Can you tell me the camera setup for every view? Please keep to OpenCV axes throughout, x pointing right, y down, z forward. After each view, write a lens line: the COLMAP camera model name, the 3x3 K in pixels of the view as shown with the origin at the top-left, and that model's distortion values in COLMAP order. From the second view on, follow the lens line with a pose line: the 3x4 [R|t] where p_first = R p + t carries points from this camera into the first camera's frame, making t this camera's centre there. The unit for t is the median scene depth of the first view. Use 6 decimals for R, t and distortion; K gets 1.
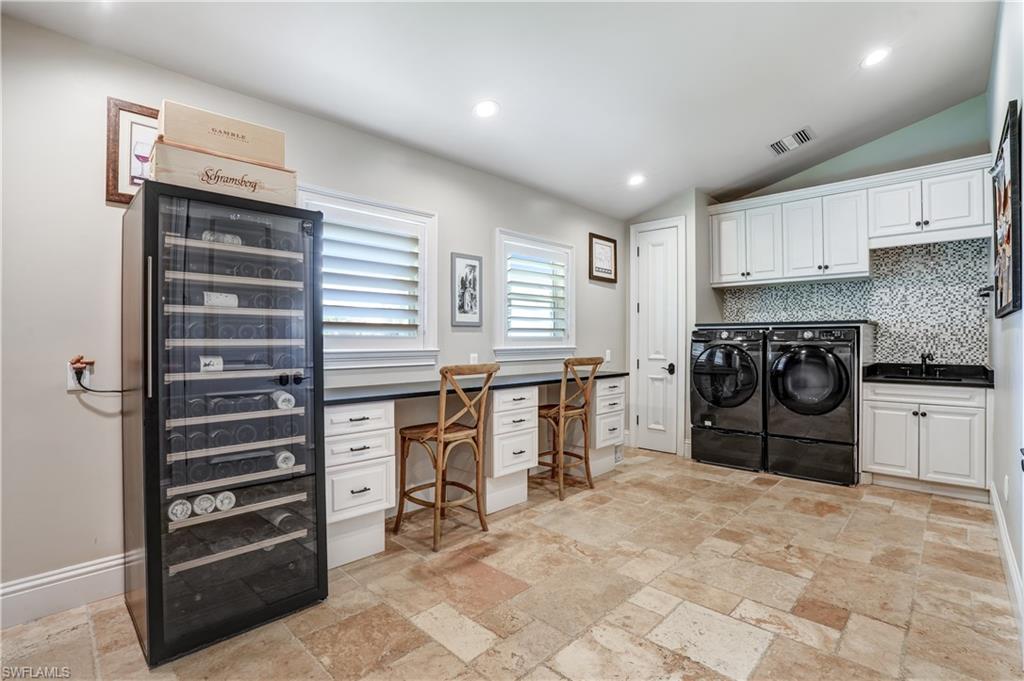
lens RADIAL K [[469.0, 0, 512.0], [0, 469.0, 340.5], [0, 0, 1]] dist [-0.023735, 0.001081]
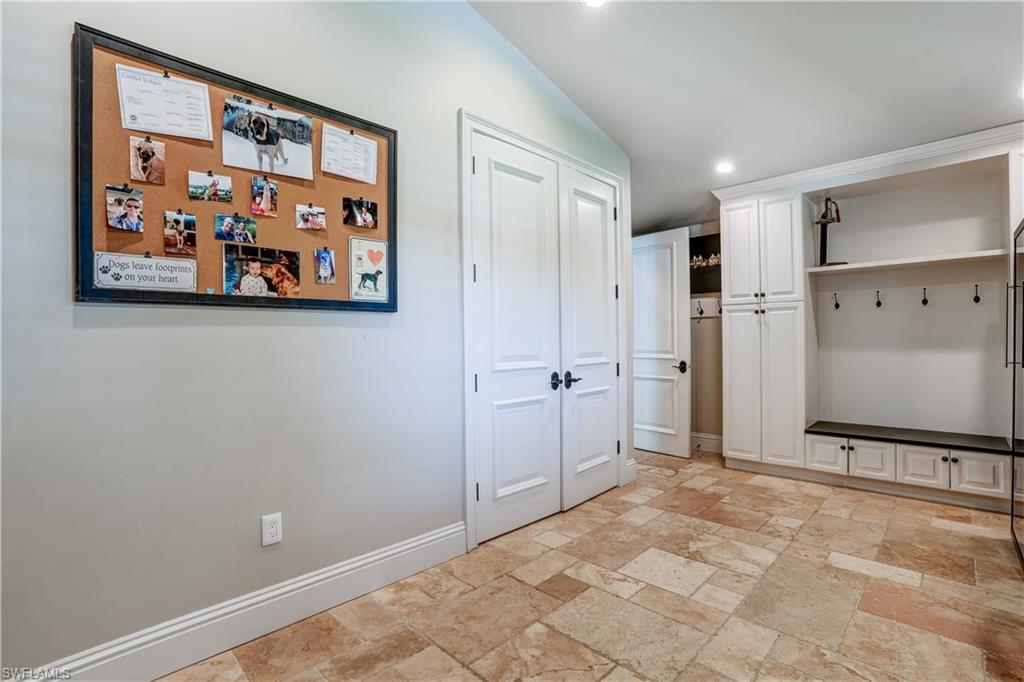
lens RADIAL K [[469.0, 0, 512.0], [0, 469.0, 341.0], [0, 0, 1]] dist [-0.023735, 0.001081]
pose [[-0.999941, 0.010619, 0.002166, 0.802541], [0.010590, 0.999859, -0.013058, 0.019914], [-0.002304, -0.013034, -0.999912, 2.167187]]
